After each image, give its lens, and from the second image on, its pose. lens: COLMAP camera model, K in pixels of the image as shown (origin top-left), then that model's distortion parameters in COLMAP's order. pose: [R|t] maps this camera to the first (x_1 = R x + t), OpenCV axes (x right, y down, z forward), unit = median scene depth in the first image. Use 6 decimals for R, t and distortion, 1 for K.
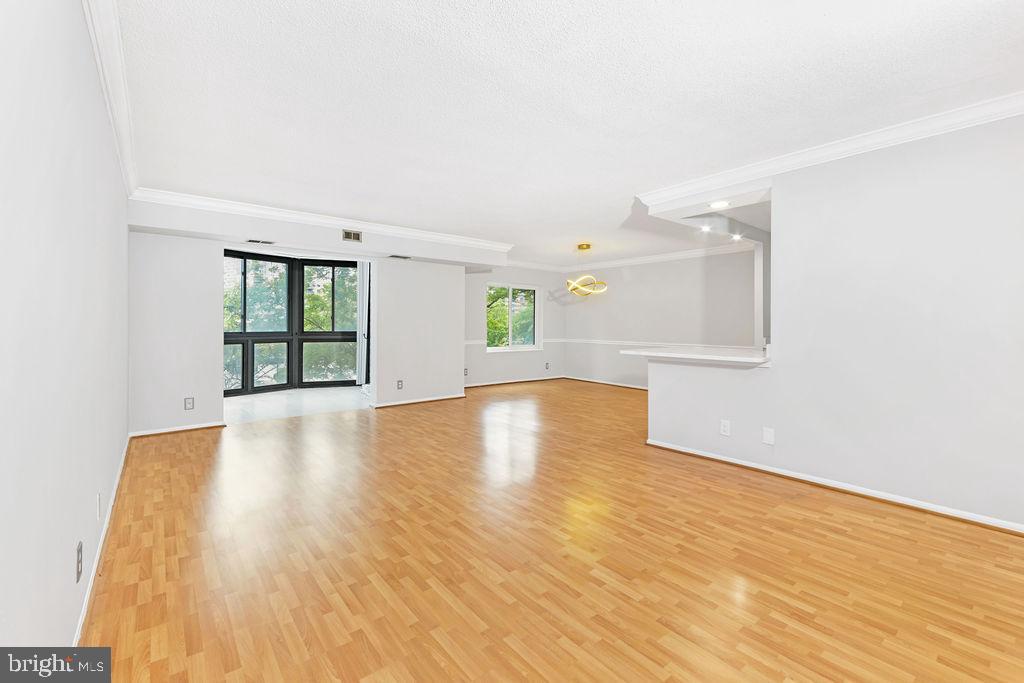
lens RADIAL K [[436.8, 0, 507.7], [0, 436.8, 324.1], [0, 0, 1]] dist [-0.000037, 0.000247]
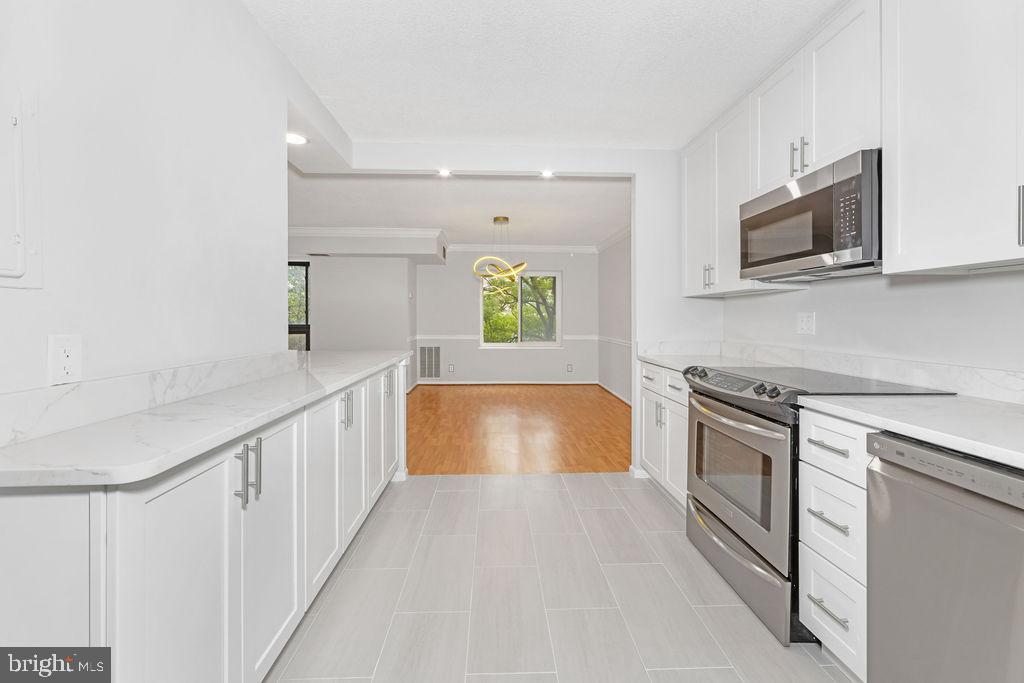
lens RADIAL K [[426.6, 0, 516.4], [0, 426.6, 319.2], [0, 0, 1]] dist [0.000662, 0.000208]
pose [[0.811639, -0.000854, -0.584159, 0.600887], [0.003656, 0.999987, 0.003618, 0.000315], [0.584148, -0.005072, 0.811631, 0.353450]]
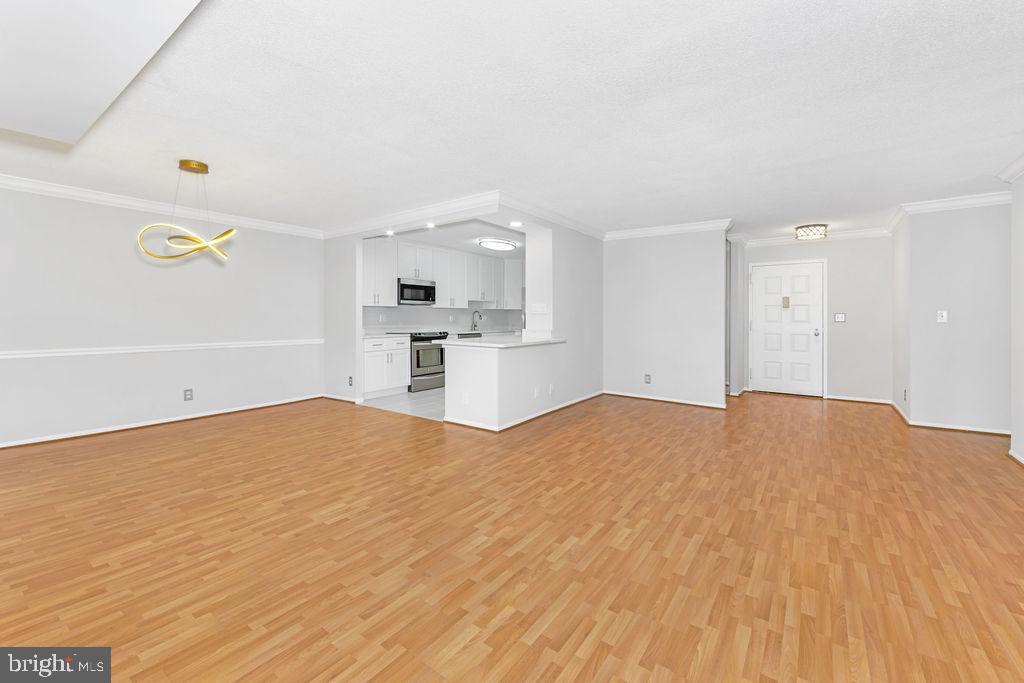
lens RADIAL K [[420.4, 0, 510.1], [0, 420.4, 316.9], [0, 0, 1]] dist [0.000966, -0.000168]
pose [[-0.260848, -0.004261, 0.965371, -0.375492], [-0.006002, 0.999978, 0.002792, -0.001862], [-0.965361, -0.005066, -0.260867, 0.706390]]
